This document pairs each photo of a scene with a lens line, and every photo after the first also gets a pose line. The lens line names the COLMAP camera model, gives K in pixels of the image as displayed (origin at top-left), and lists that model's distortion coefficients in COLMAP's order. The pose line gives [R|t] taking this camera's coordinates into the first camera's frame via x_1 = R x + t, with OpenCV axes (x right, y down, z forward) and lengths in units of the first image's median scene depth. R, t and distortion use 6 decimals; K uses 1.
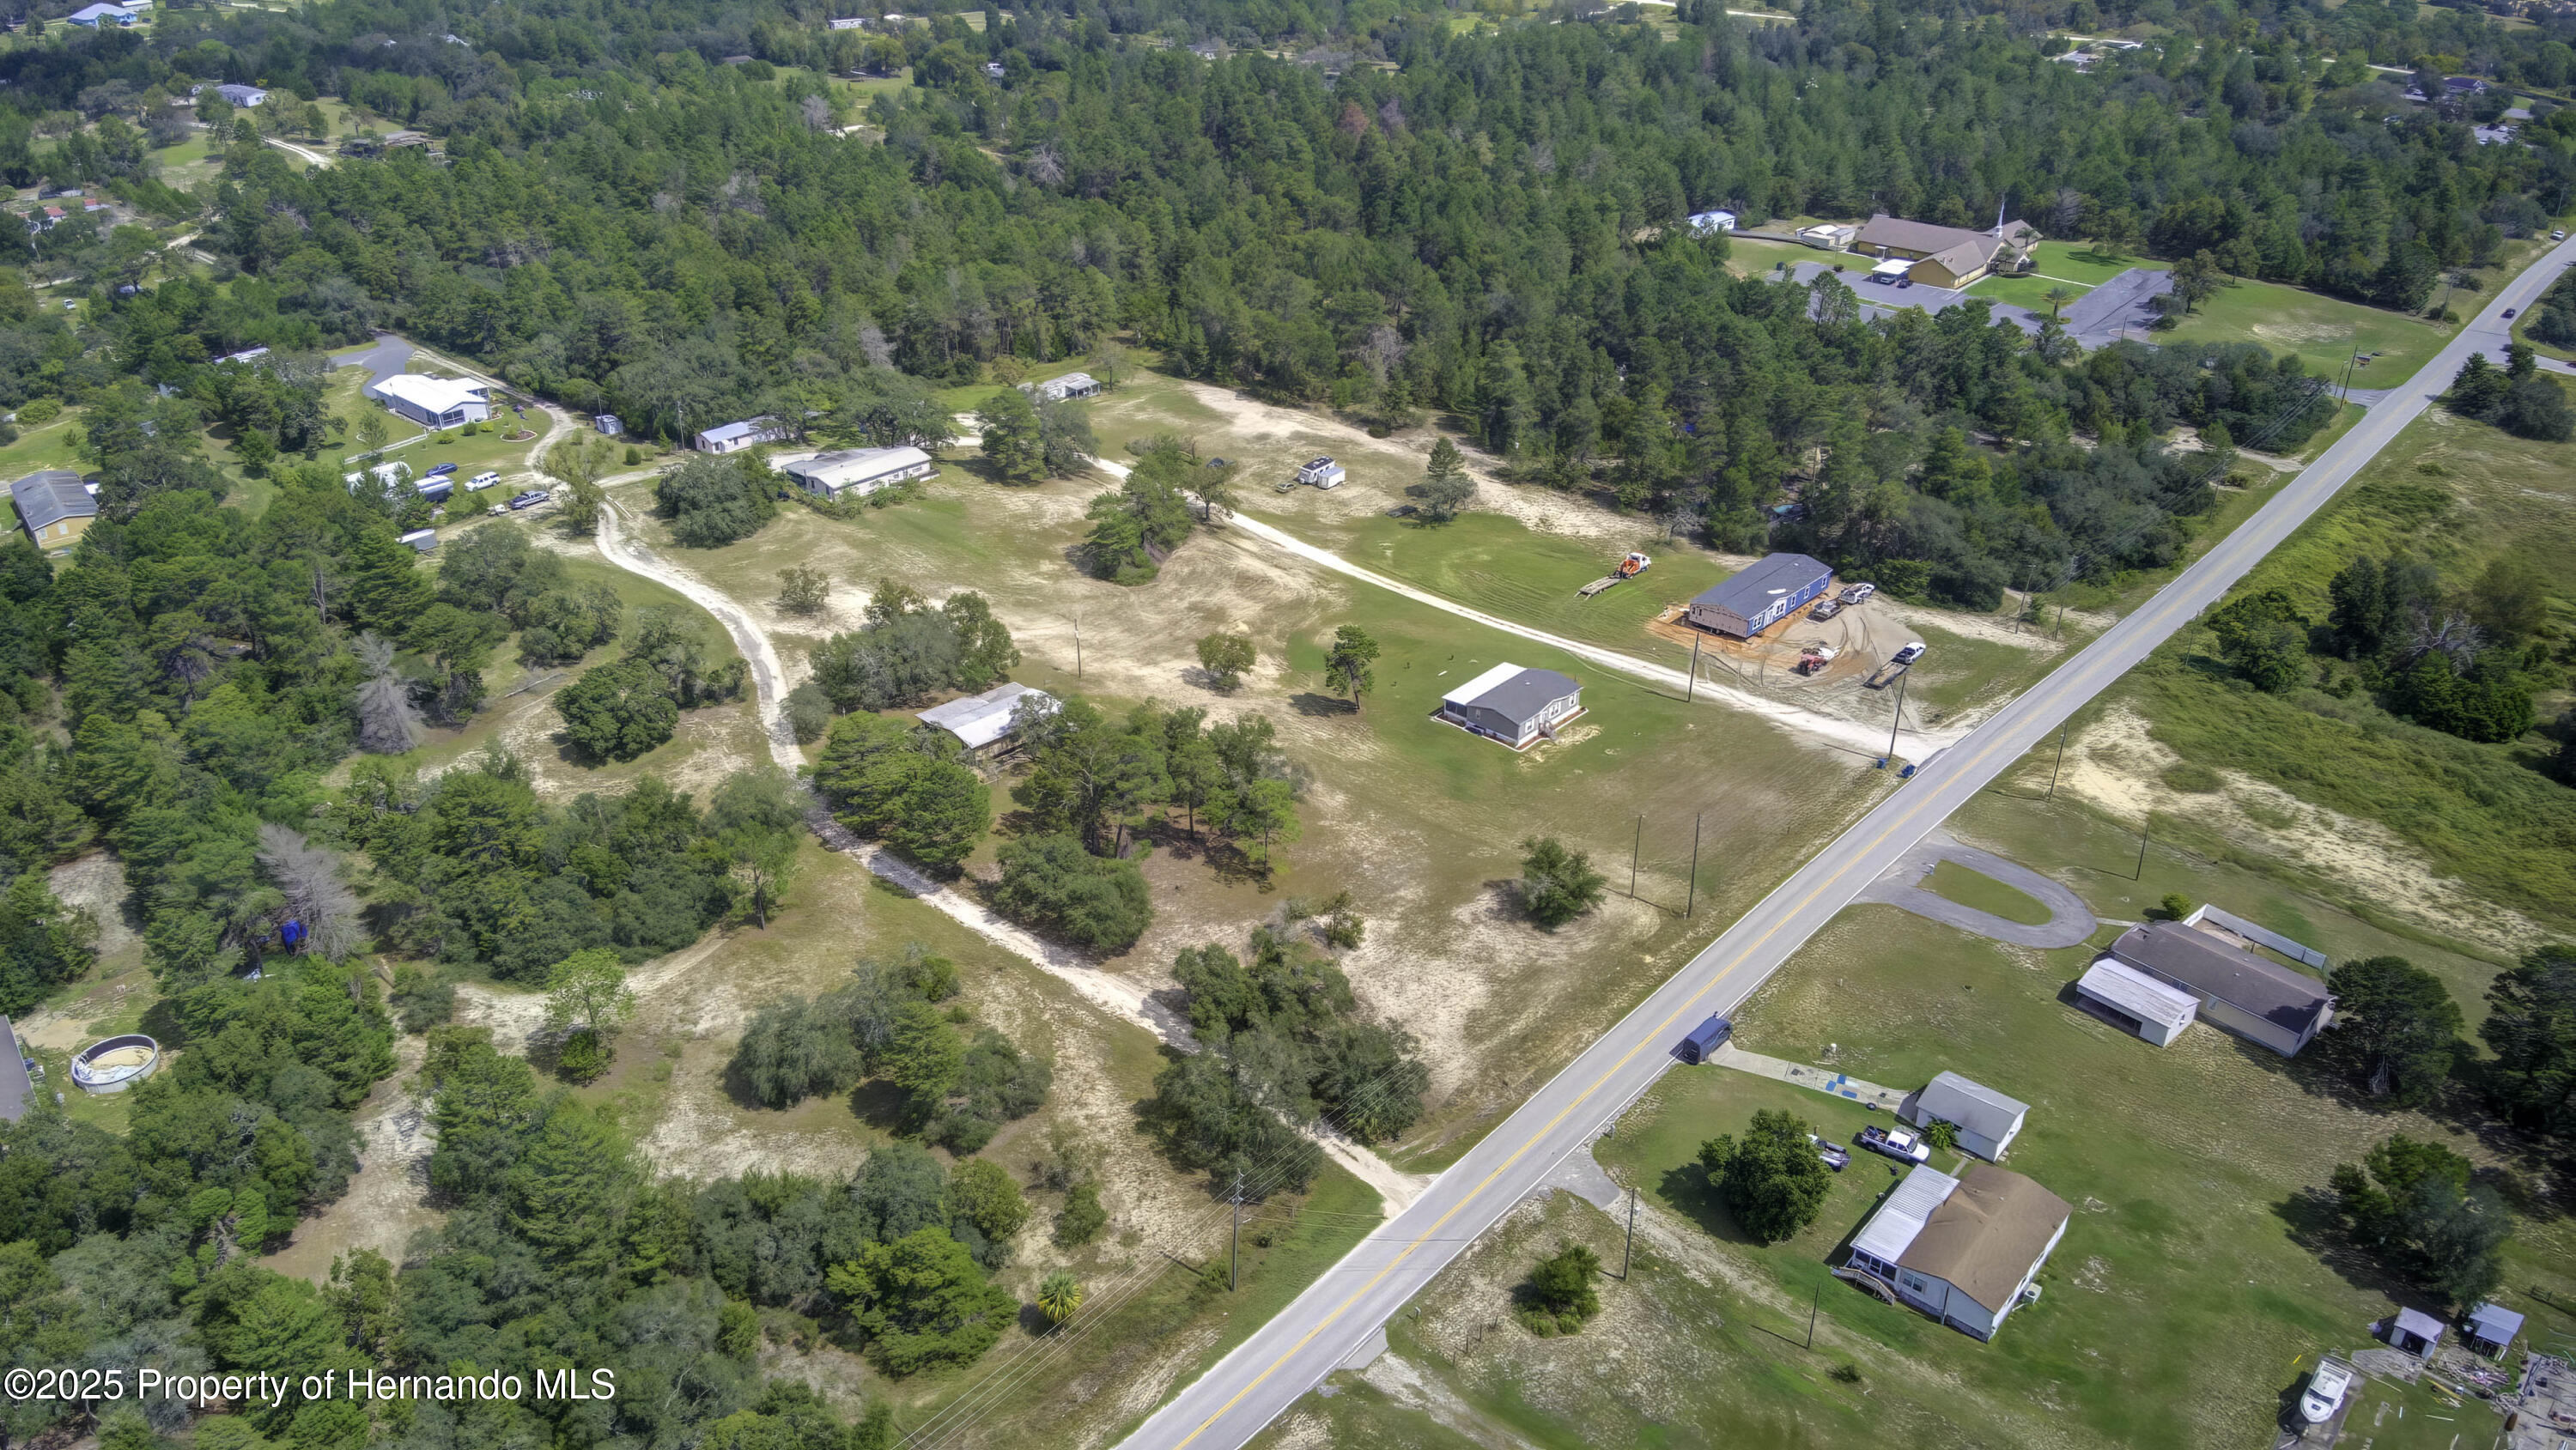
lens RADIAL K [[1819.1, 0, 1283.6], [0, 1819.1, 761.7], [0, 0, 1]] dist [0.180571, -0.357064]
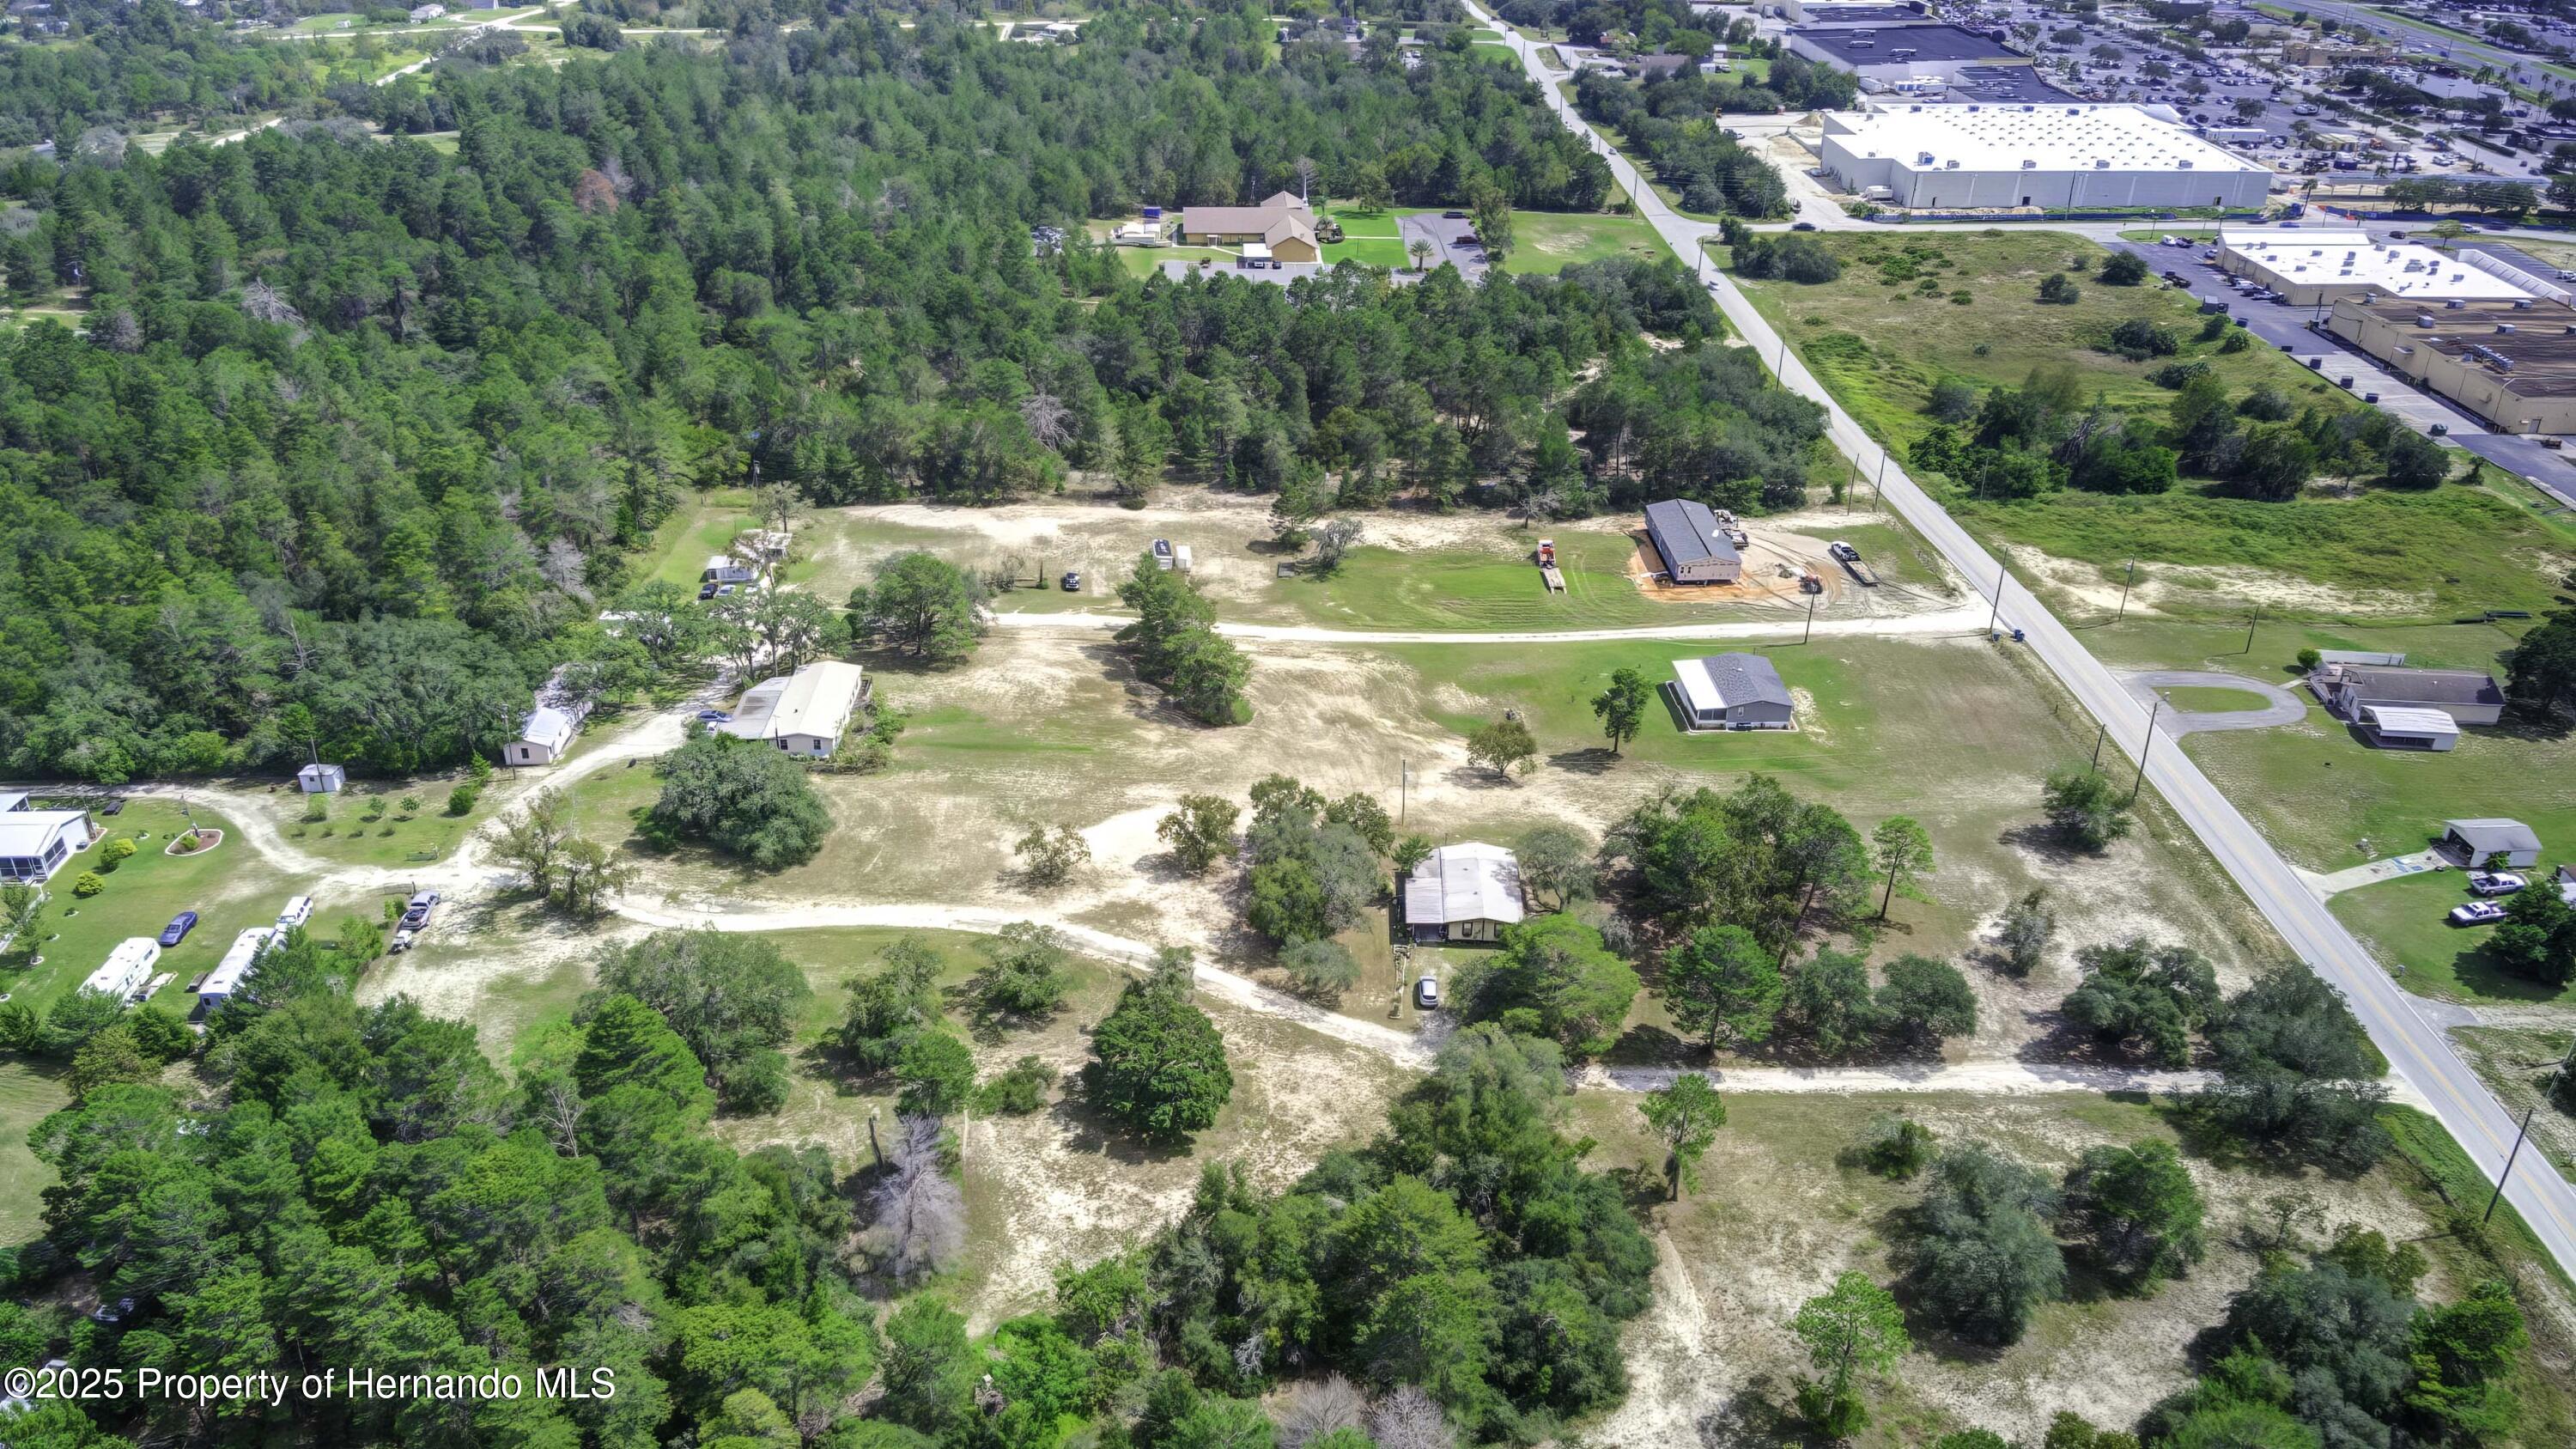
lens RADIAL K [[1860.4, 0, 1288.0], [0, 1860.4, 724.5], [0, 0, 1]] dist [0.131736, -0.221911]
pose [[0.716637, -0.321442, 0.618956, -0.660251], [0.334112, 0.937226, 0.099889, -0.190806], [-0.612209, 0.135216, 0.779048, 0.331518]]
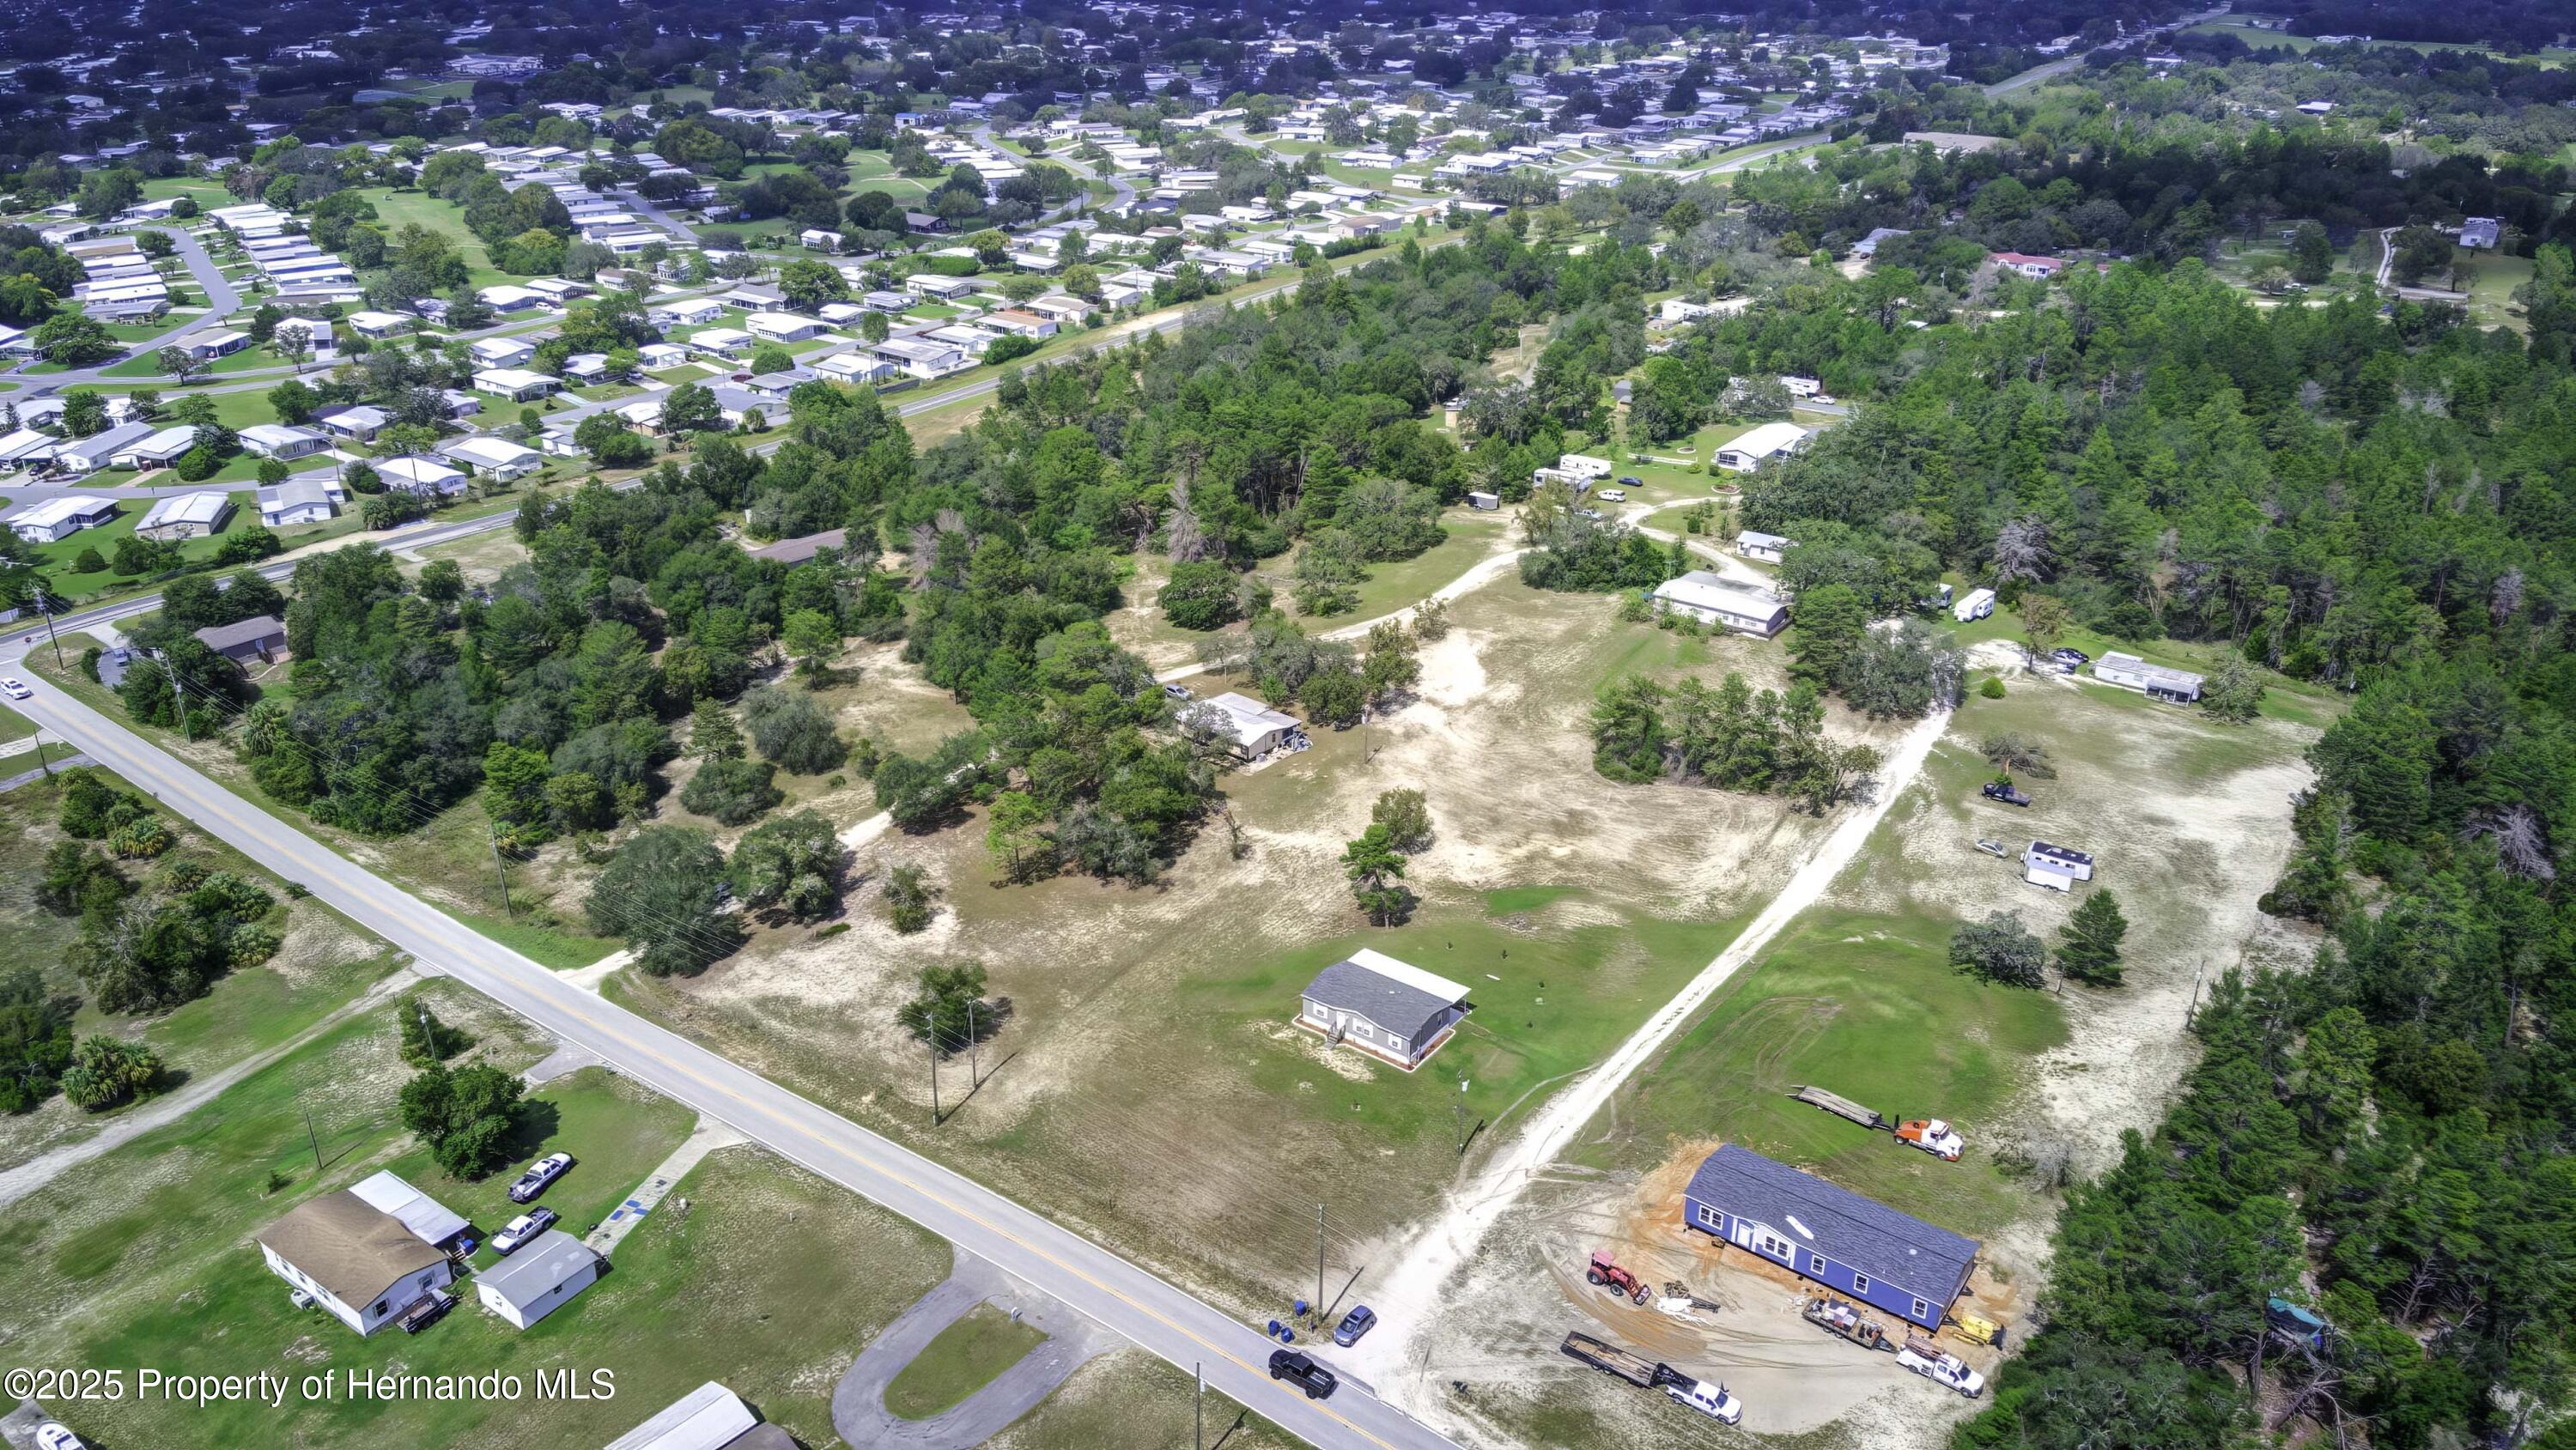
lens RADIAL K [[1860.0, 0, 1288.0], [0, 1860.0, 725.0], [0, 0, 1]] dist [0.131736, -0.221911]
pose [[0.099257, 0.418138, -0.902944, 0.790502], [-0.488829, 0.810872, 0.321766, -0.366453], [0.866715, 0.409448, 0.284883, 0.636327]]
